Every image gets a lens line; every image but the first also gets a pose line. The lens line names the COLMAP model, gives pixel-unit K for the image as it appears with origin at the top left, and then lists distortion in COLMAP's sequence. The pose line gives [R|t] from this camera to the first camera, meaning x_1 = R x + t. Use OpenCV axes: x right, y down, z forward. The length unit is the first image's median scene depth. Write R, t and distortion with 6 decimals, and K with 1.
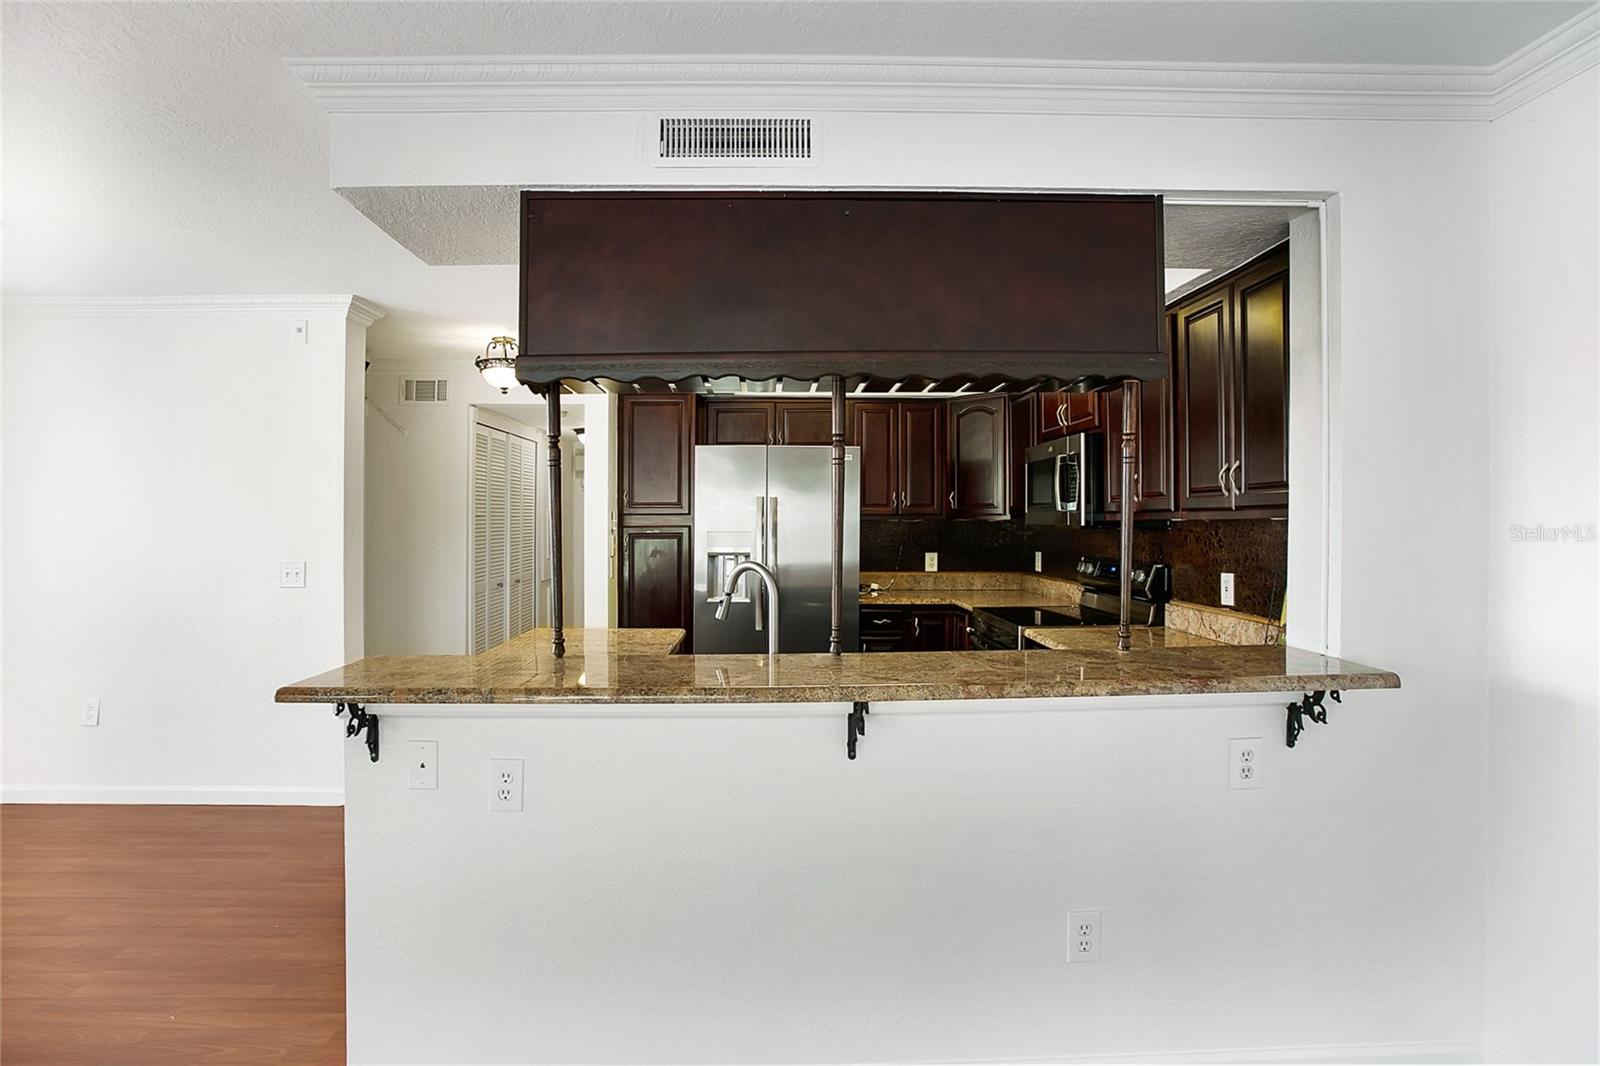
lens RADIAL K [[787.7, 0, 771.5], [0, 787.7, 508.2], [0, 0, 1]] dist [-0.036703, 0.000635]
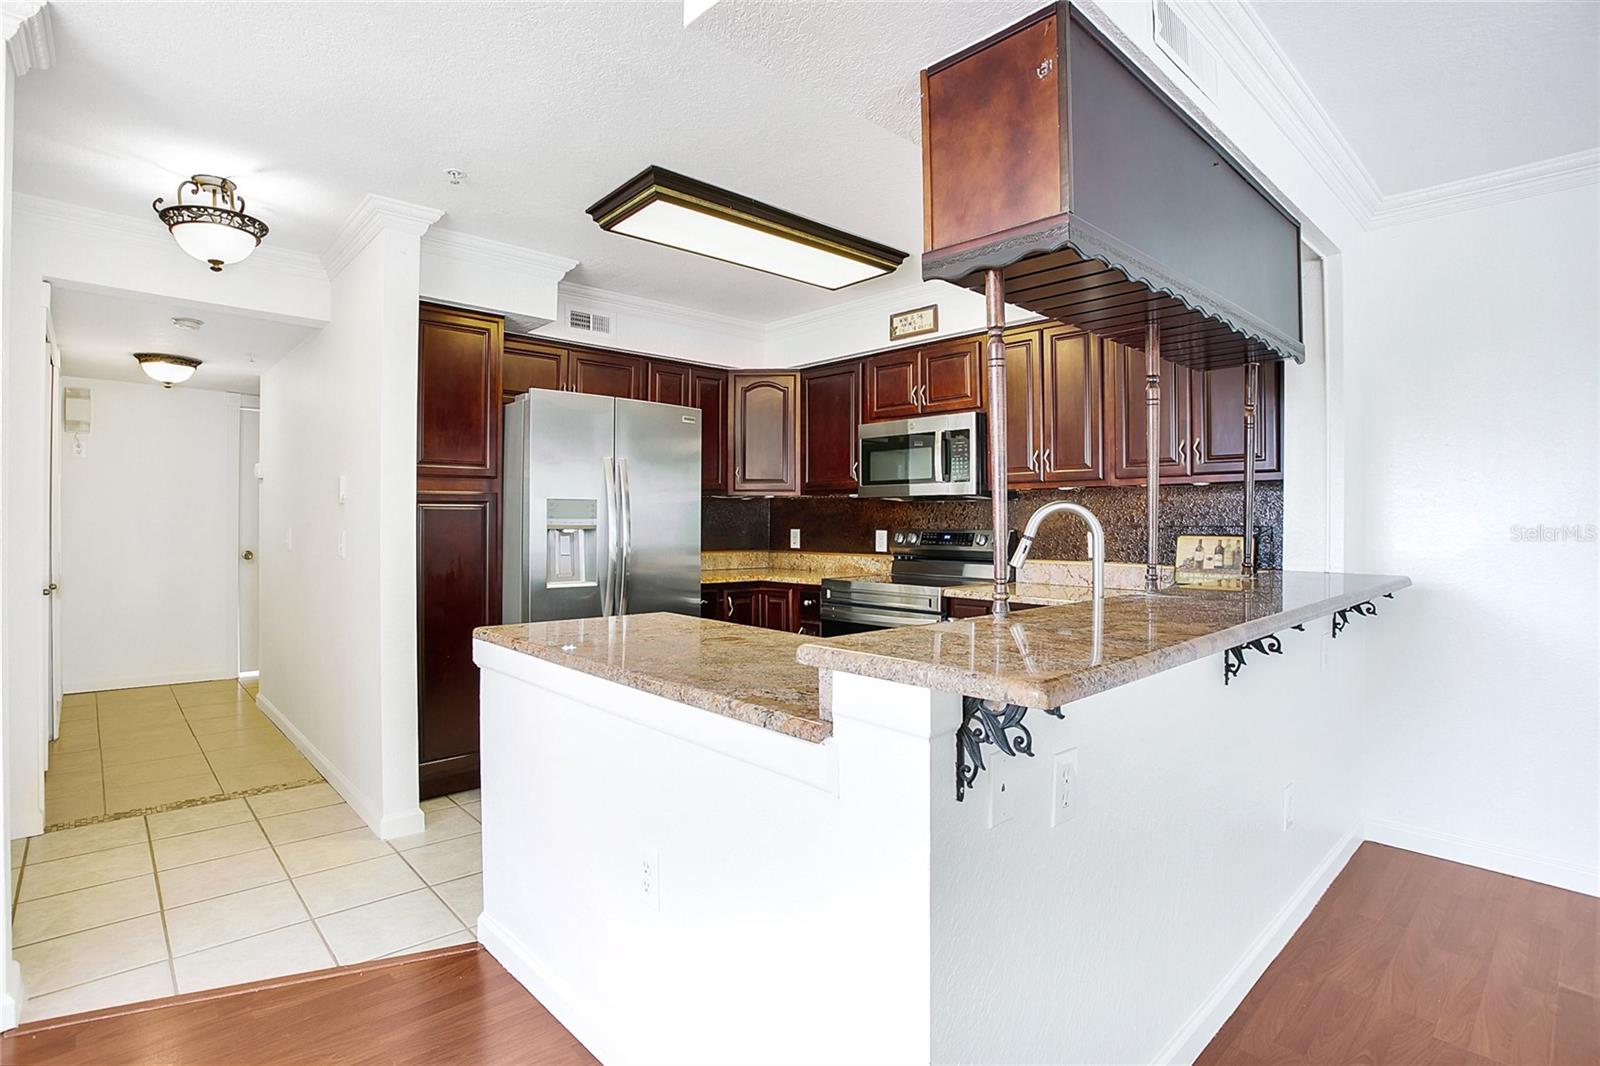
lens RADIAL K [[779.9, 0, 786.7], [0, 779.9, 517.7], [0, 0, 1]] dist [-0.041983, 0.000413]
pose [[0.738605, 0.006125, 0.674111, -0.414403], [-0.012605, 0.999909, 0.004725, 0.039001], [-0.674021, -0.011986, 0.738615, 0.265169]]
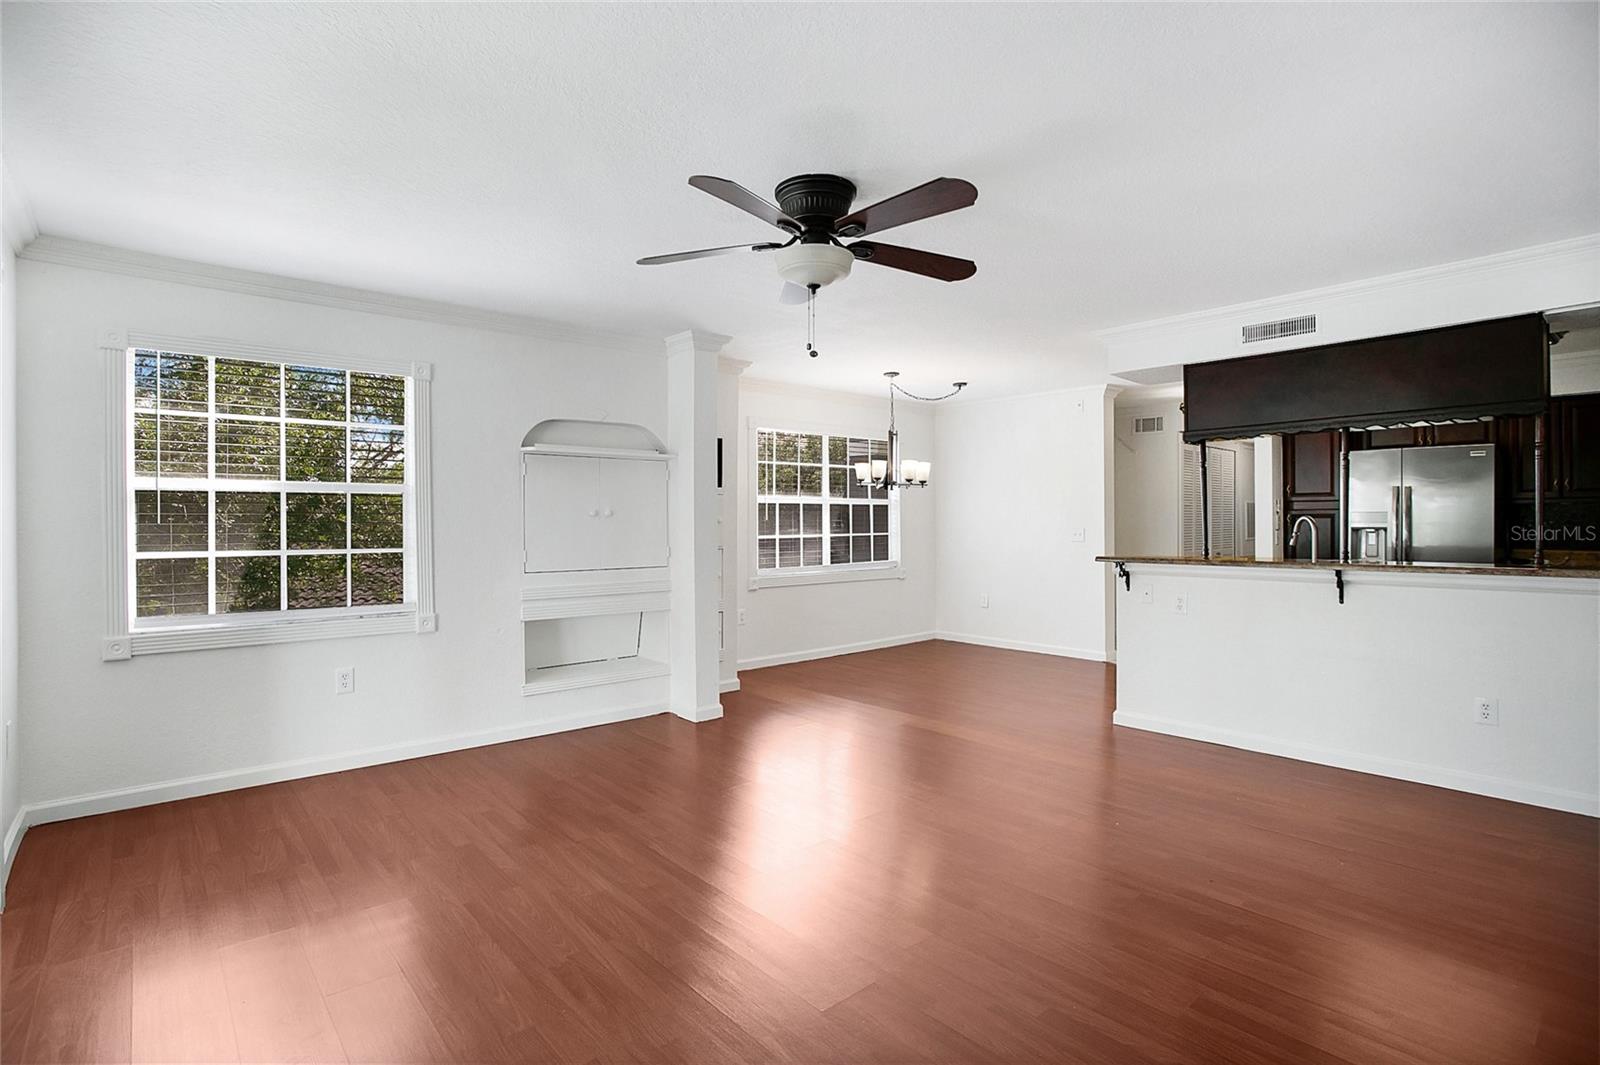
lens RADIAL K [[787.7, 0, 771.5], [0, 787.7, 507.7], [0, 0, 1]] dist [-0.036703, 0.000635]
pose [[0.642123, -0.010816, -0.766525, 0.311314], [0.009564, 0.999936, -0.006098, 0.020191], [0.766542, -0.003416, 0.642186, -0.678254]]
